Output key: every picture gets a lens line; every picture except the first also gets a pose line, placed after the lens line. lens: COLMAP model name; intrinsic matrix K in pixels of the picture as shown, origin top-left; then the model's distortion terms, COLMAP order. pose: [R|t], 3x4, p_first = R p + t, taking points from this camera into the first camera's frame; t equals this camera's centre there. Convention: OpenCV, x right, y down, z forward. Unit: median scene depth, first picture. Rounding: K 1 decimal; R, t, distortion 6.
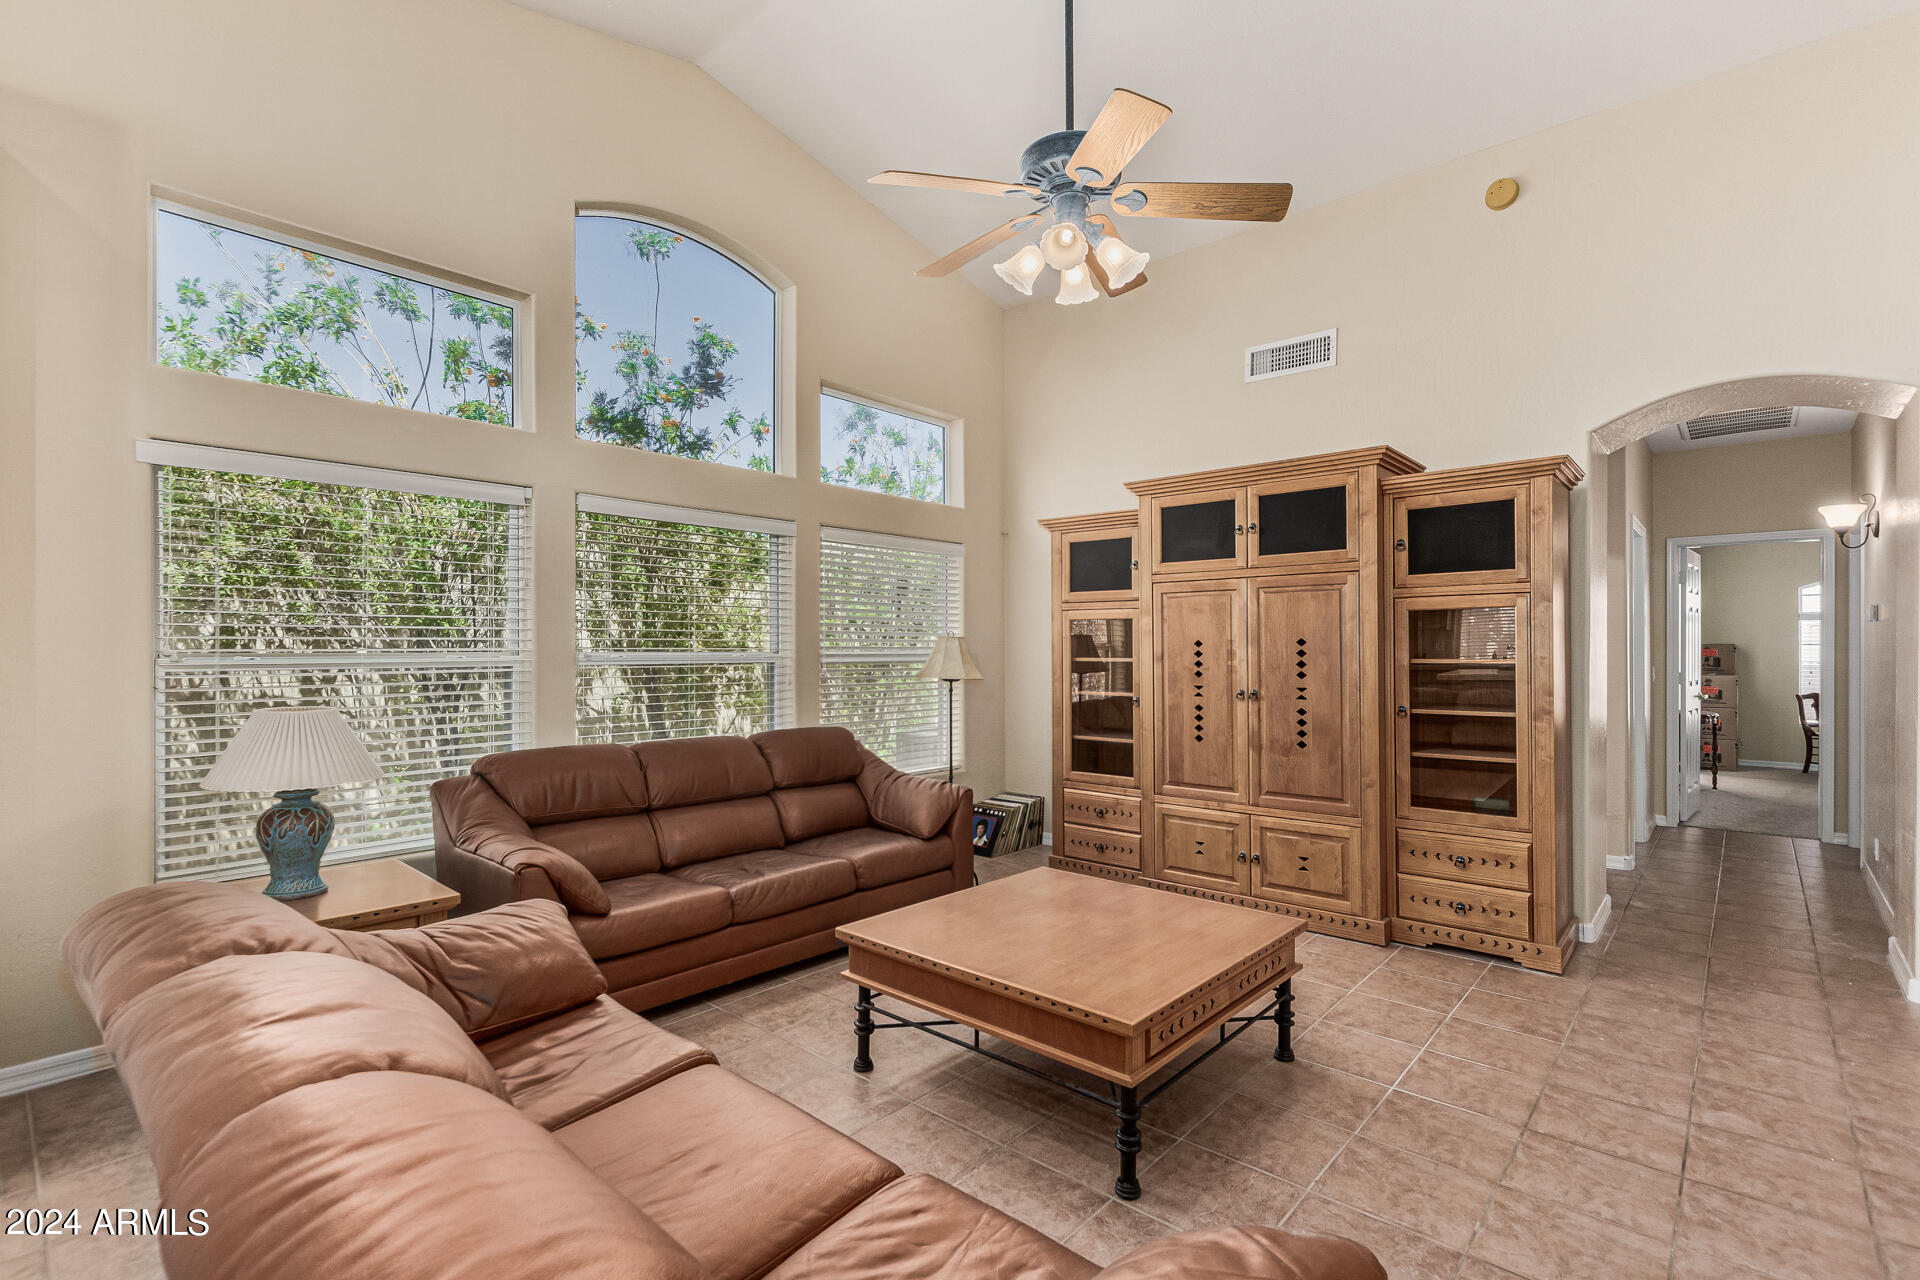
lens RADIAL K [[880.8, 0, 974.8], [0, 880.8, 648.4], [0, 0, 1]] dist [0.012487, -0.007059]
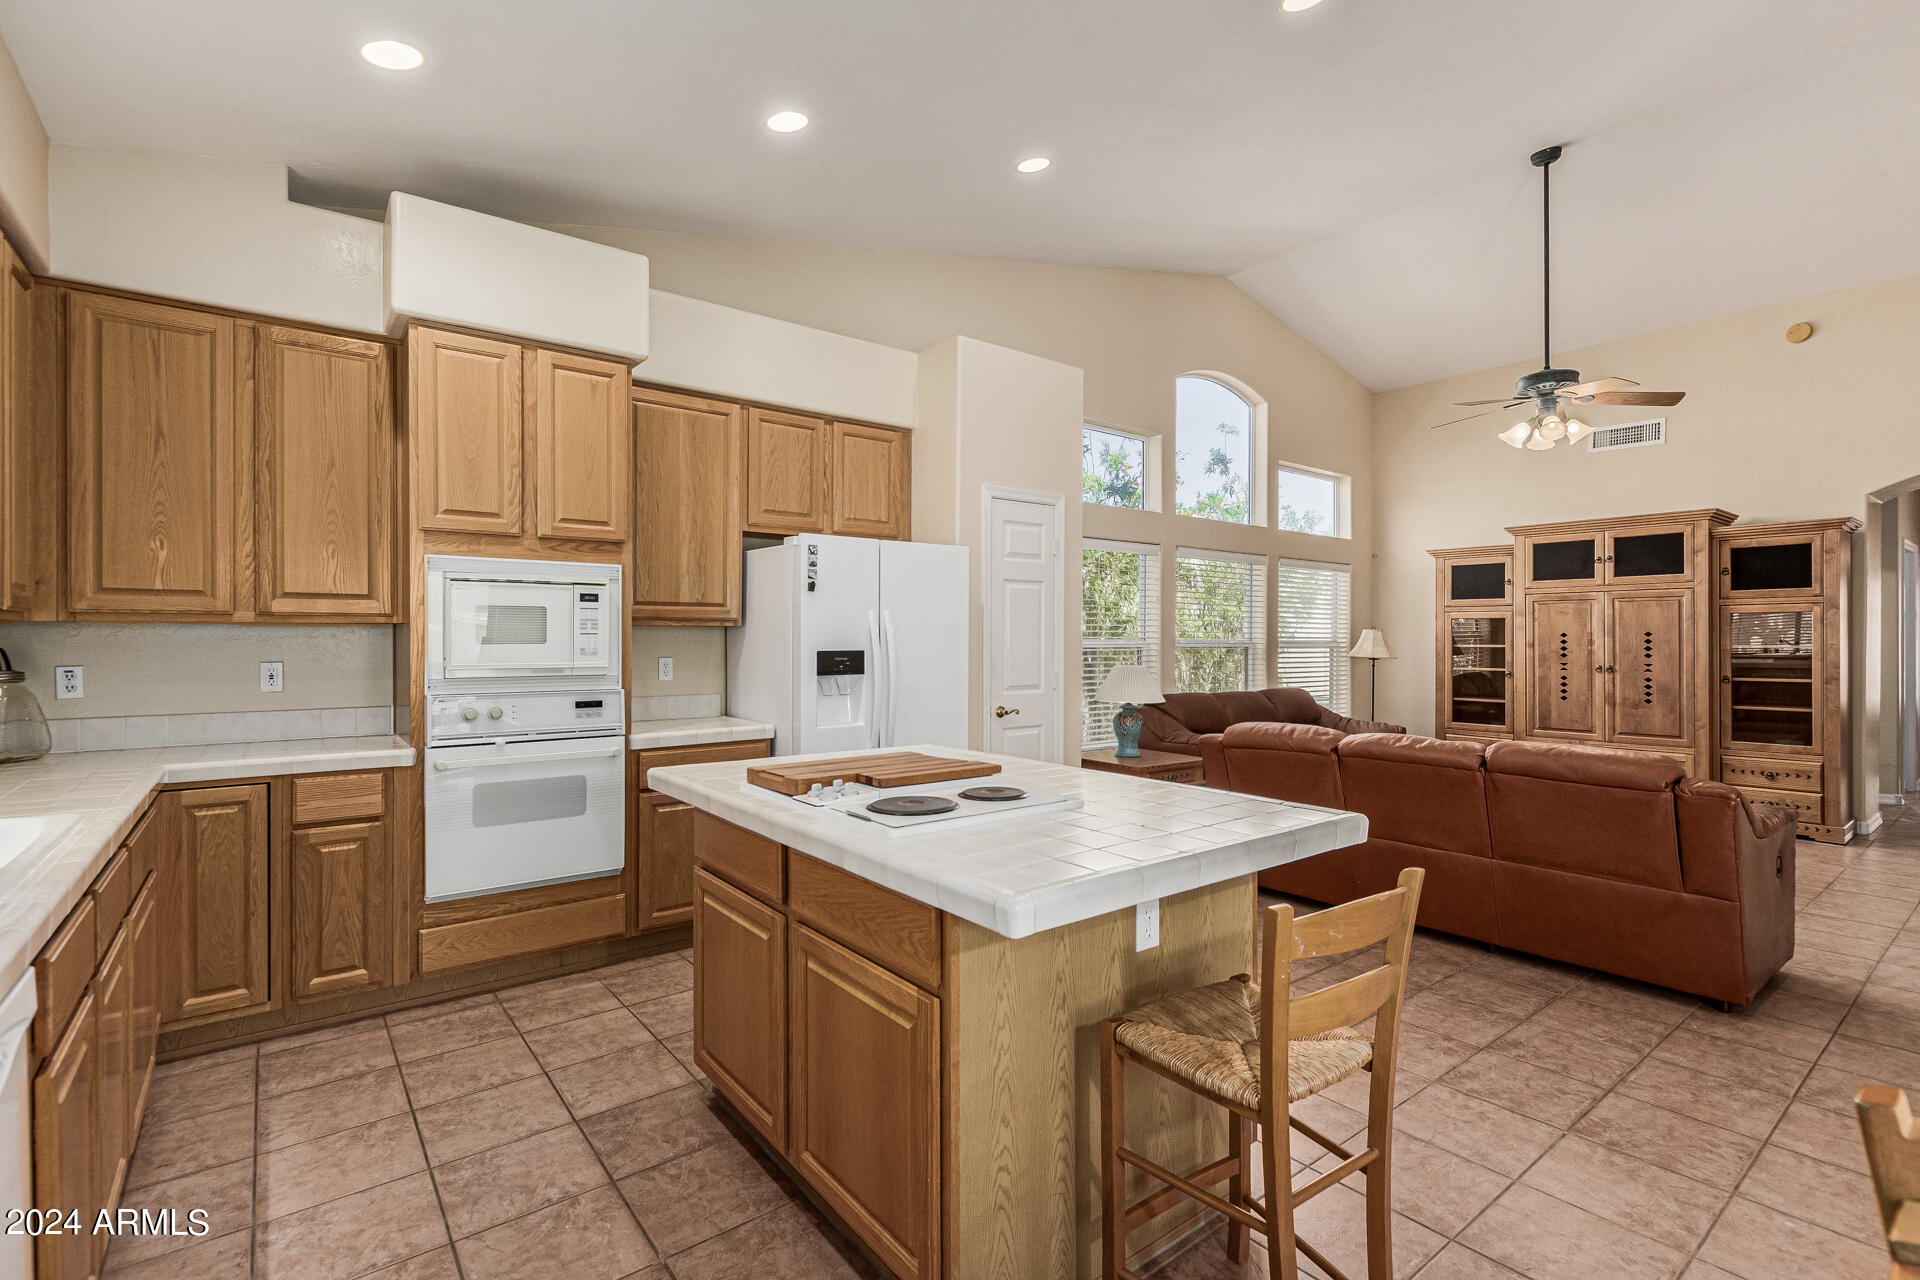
lens RADIAL K [[880.8, 0, 967.7], [0, 880.8, 641.9], [0, 0, 1]] dist [0.012487, -0.007059]
pose [[0.983512, 0.003901, -0.180801, -0.489272], [-0.003567, 0.999991, 0.002170, 0.006868], [0.180807, -0.001489, 0.983517, -0.690051]]
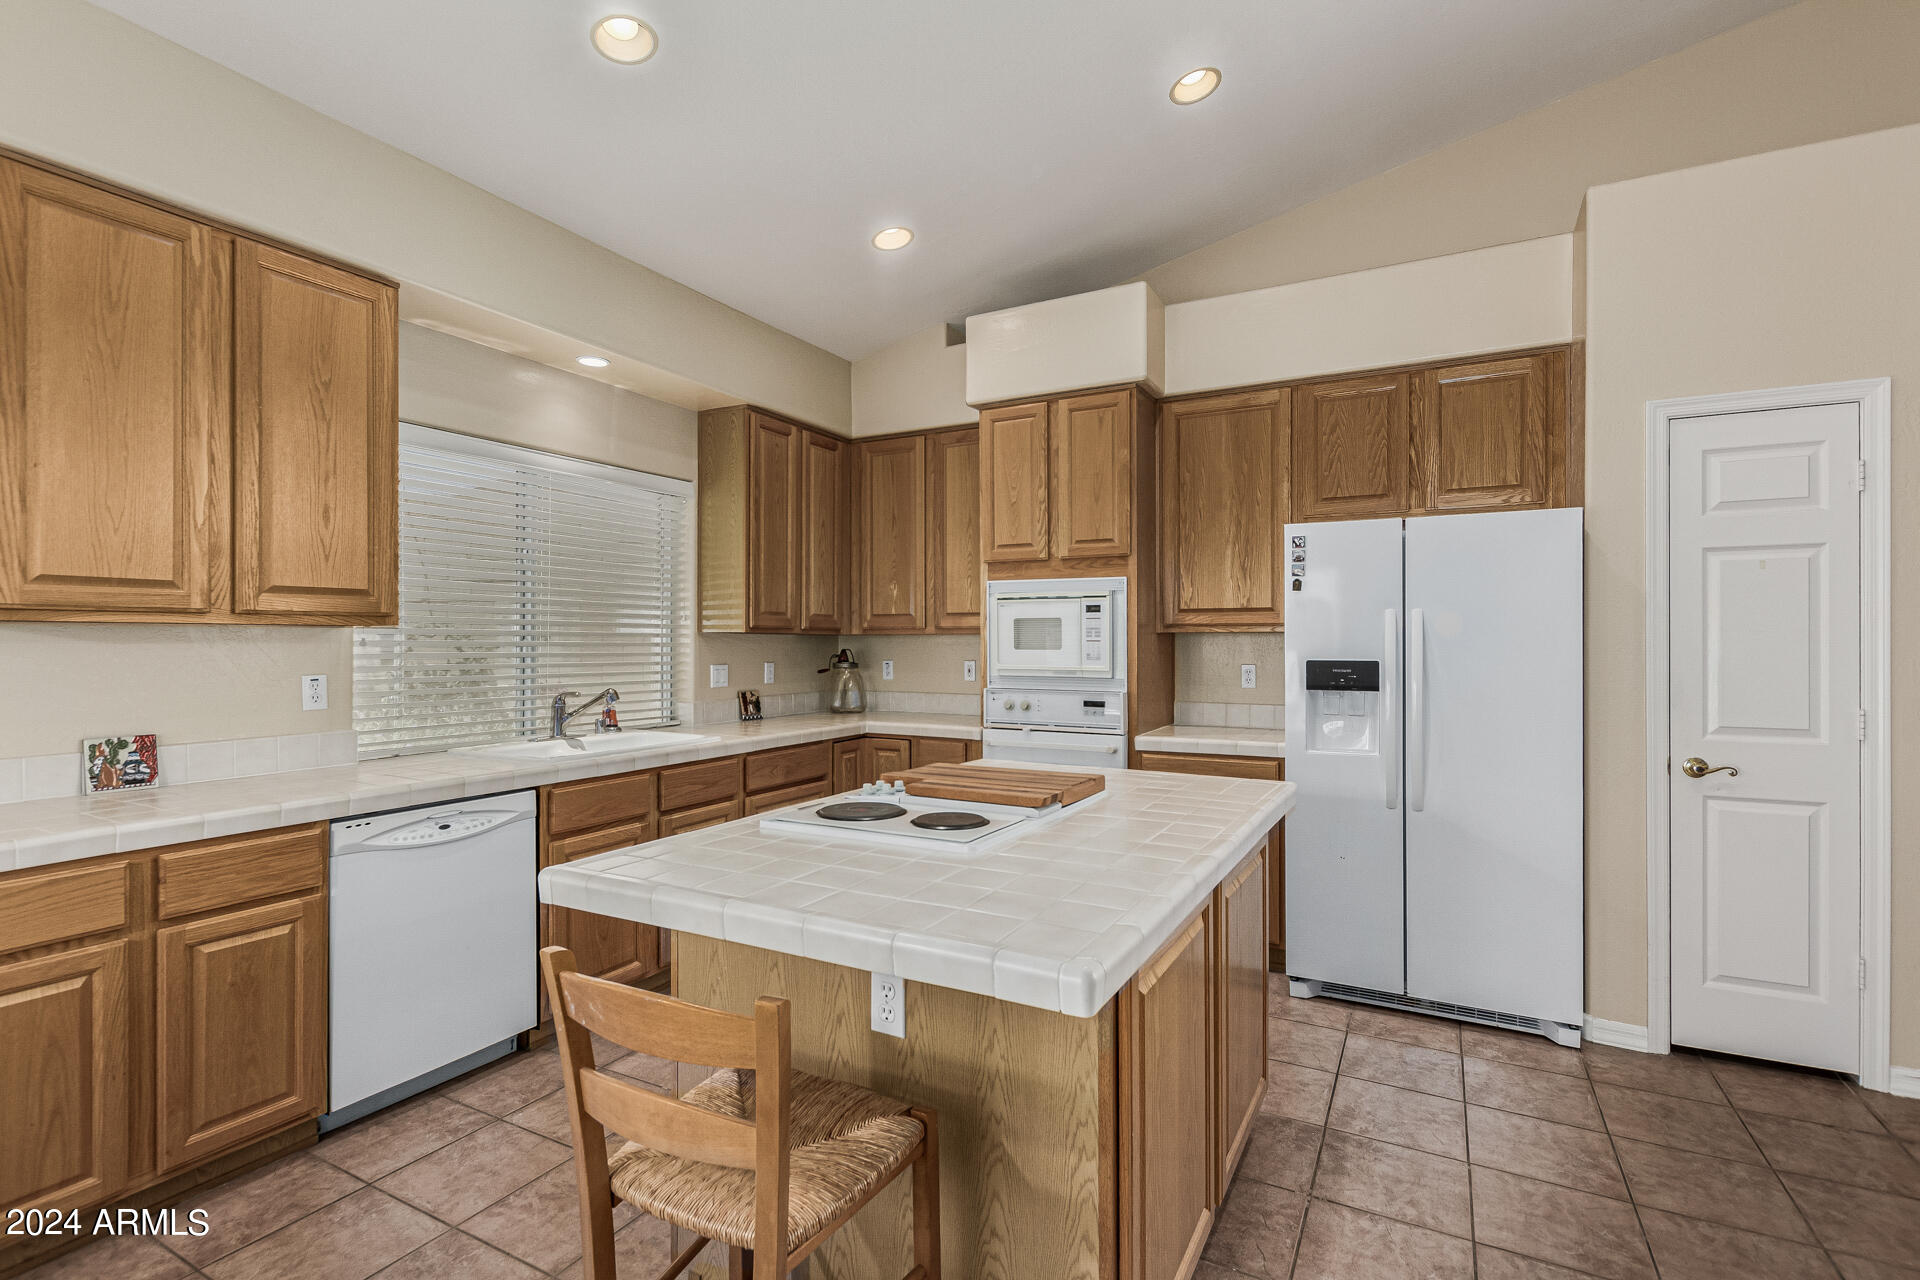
lens RADIAL K [[880.8, 0, 968.2], [0, 880.8, 644.3], [0, 0, 1]] dist [0.012487, -0.007059]
pose [[0.232831, 0.006675, -0.972494, -0.126972], [-0.003849, 0.999975, 0.005942, 0.001067], [0.972510, 0.002359, 0.232851, -0.293284]]
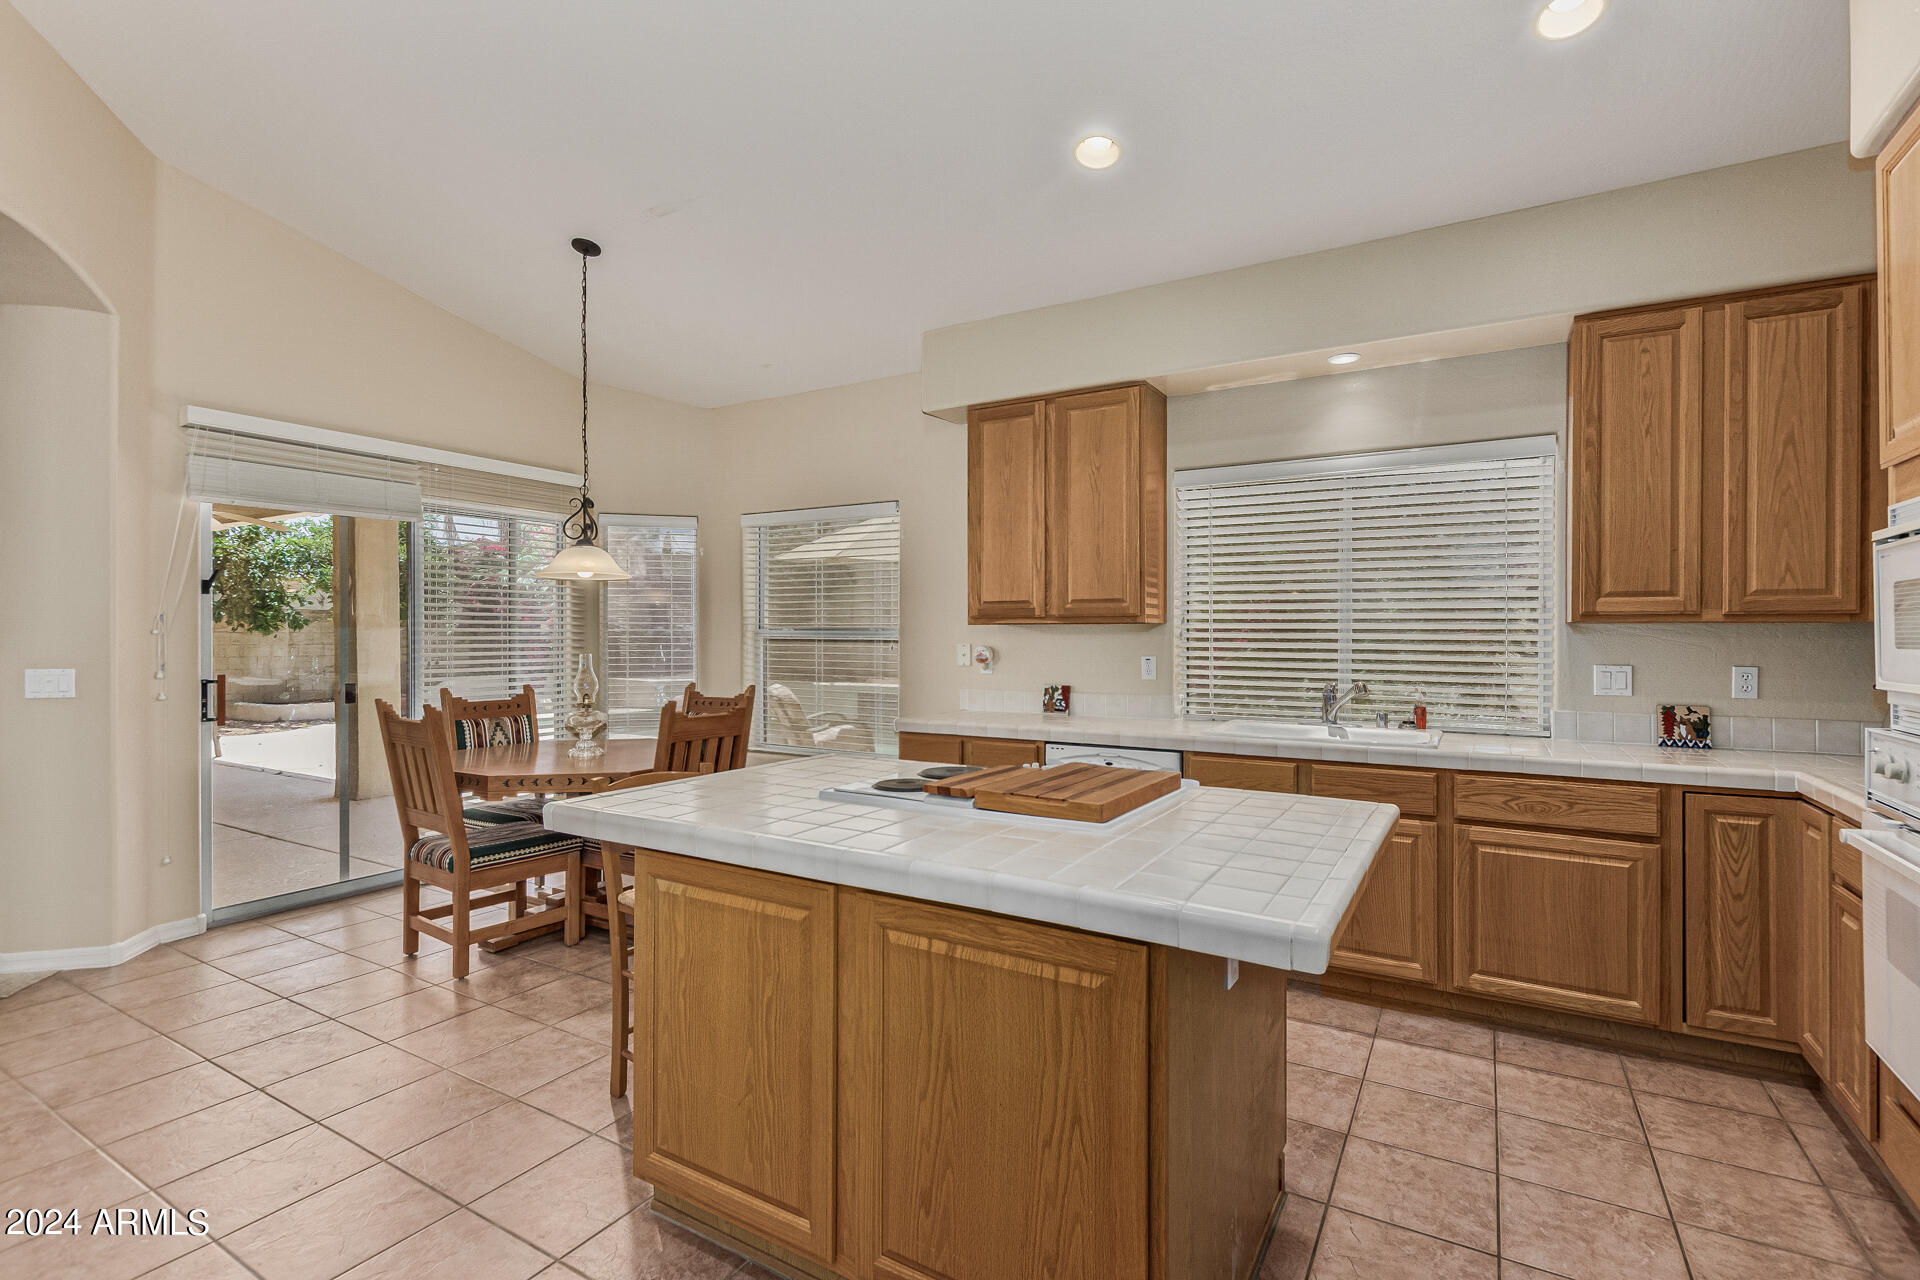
lens RADIAL K [[880.8, 0, 968.9], [0, 880.8, 634.1], [0, 0, 1]] dist [0.012487, -0.007059]
pose [[-0.979817, 0.001192, -0.199891, -0.496561], [0.000792, 0.999998, 0.002078, 0.003157], [0.199893, 0.001878, -0.979816, 0.313343]]
